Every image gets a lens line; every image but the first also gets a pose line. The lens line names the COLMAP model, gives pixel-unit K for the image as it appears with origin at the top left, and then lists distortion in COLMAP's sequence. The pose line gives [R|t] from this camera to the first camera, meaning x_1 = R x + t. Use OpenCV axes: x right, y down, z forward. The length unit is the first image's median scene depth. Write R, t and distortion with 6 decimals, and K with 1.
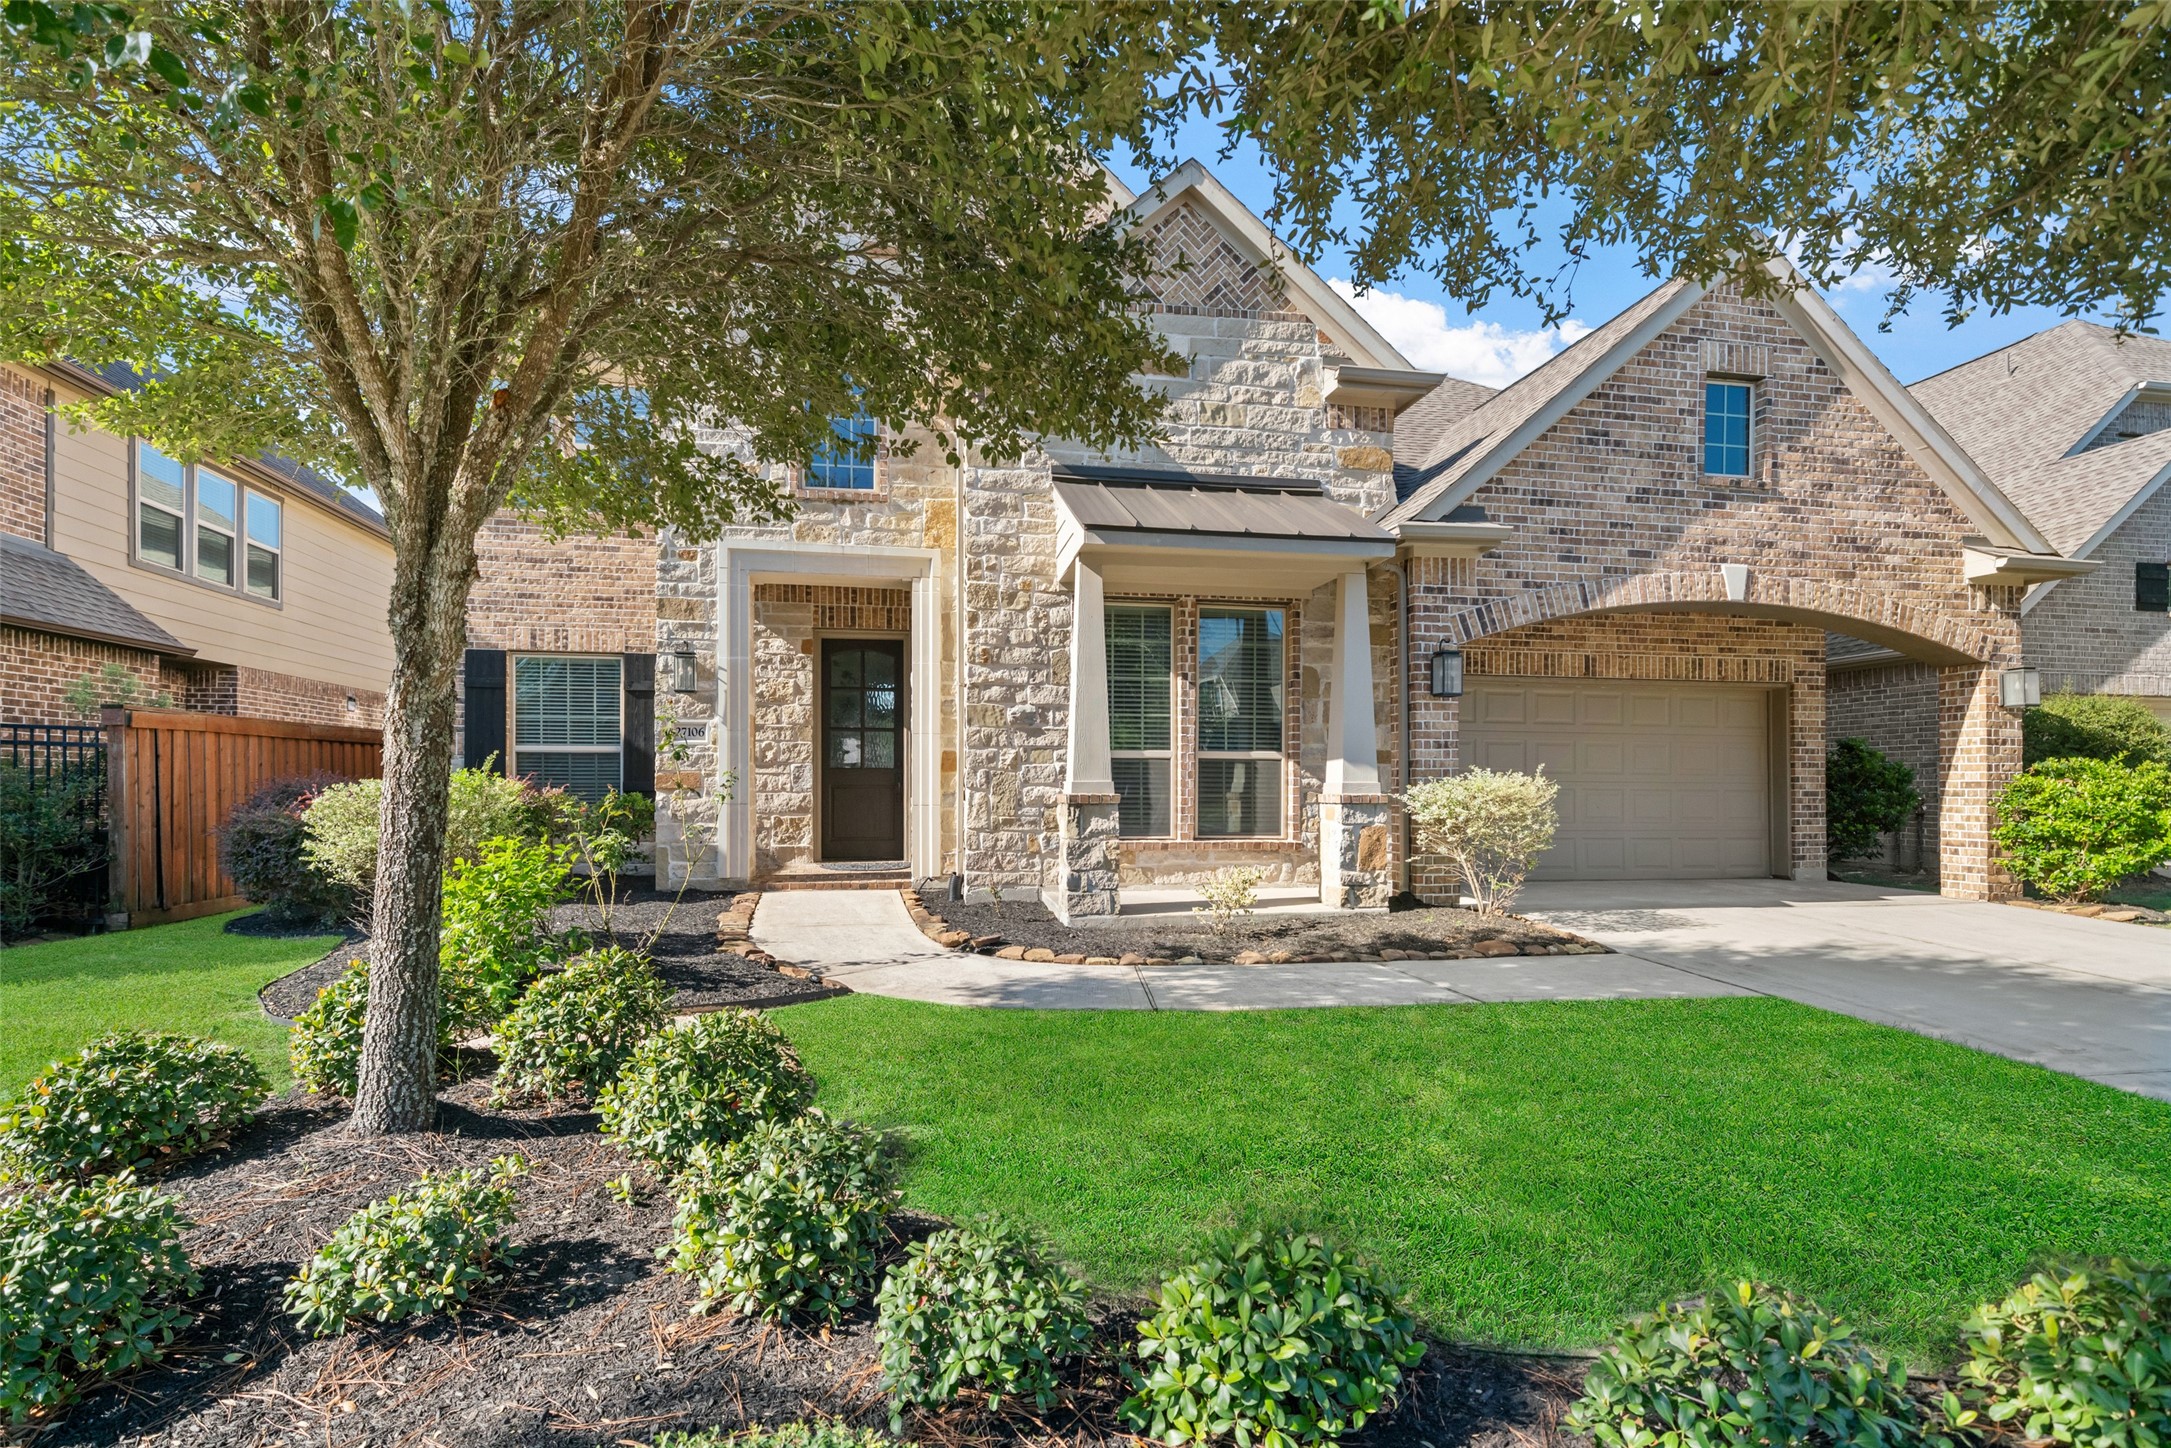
lens RADIAL K [[1026.2, 0, 1086.4], [0, 1026.2, 730.4], [0, 0, 1]] dist [0.000768, 0.000802]
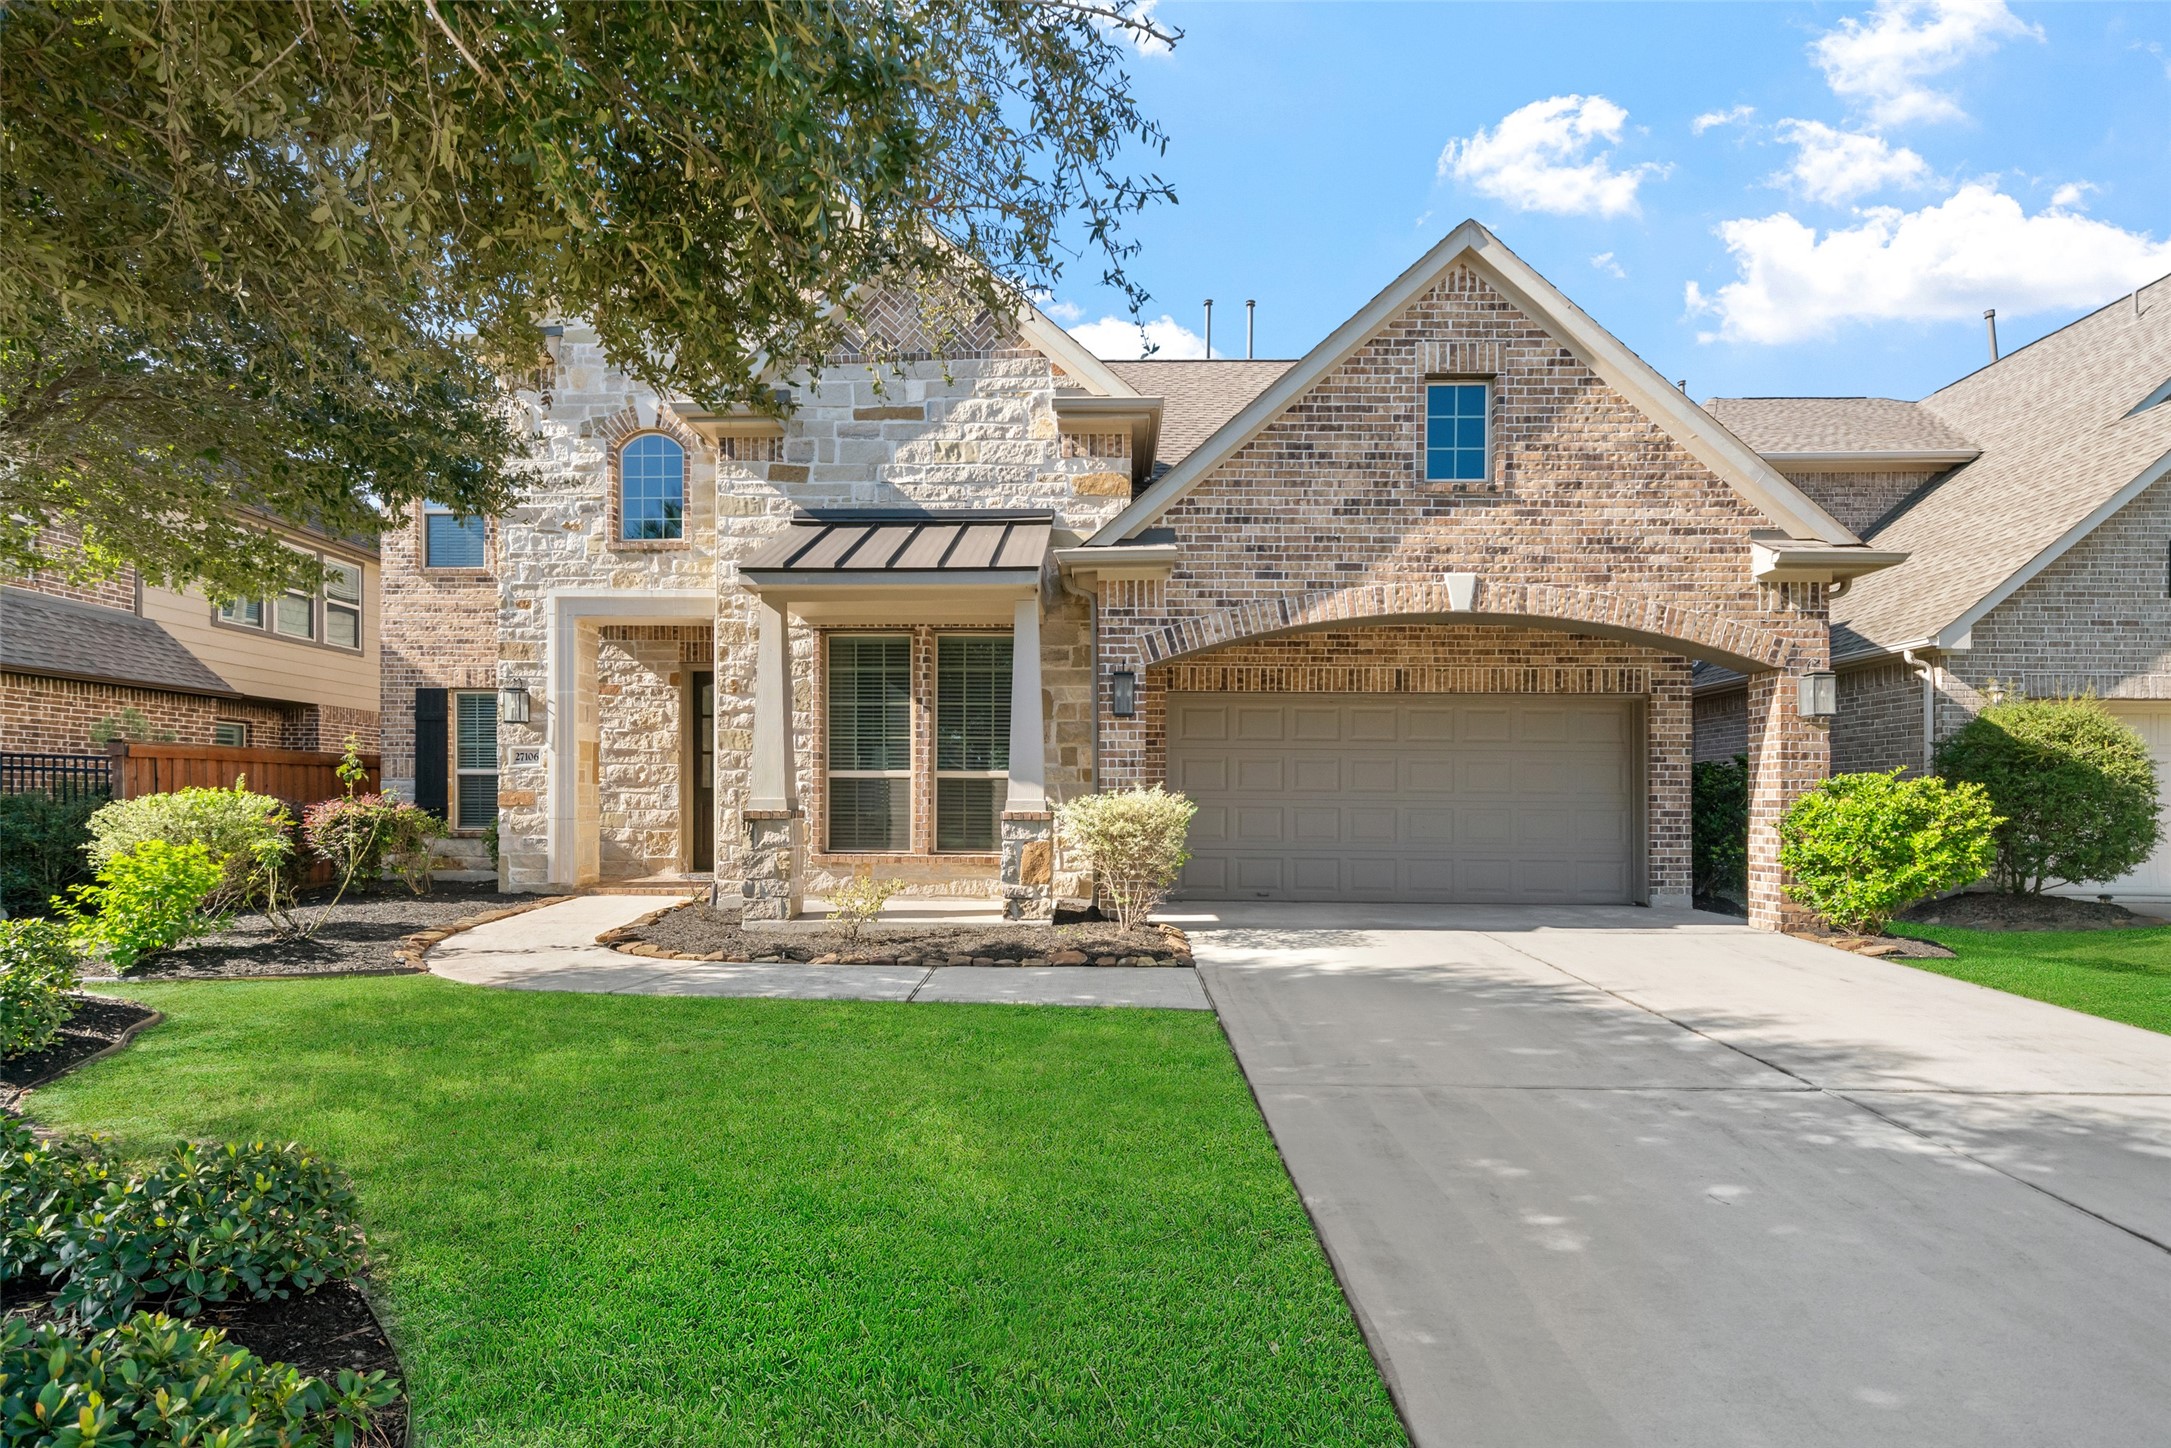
lens RADIAL K [[1026.2, 0, 1030.4], [0, 1026.2, 757.8], [0, 0, 1]] dist [0.000768, 0.000802]
pose [[0.978711, -0.007799, -0.205094, 0.422987], [0.009054, 0.999946, 0.005181, 0.001994], [0.205042, -0.006928, 0.978729, -0.020184]]
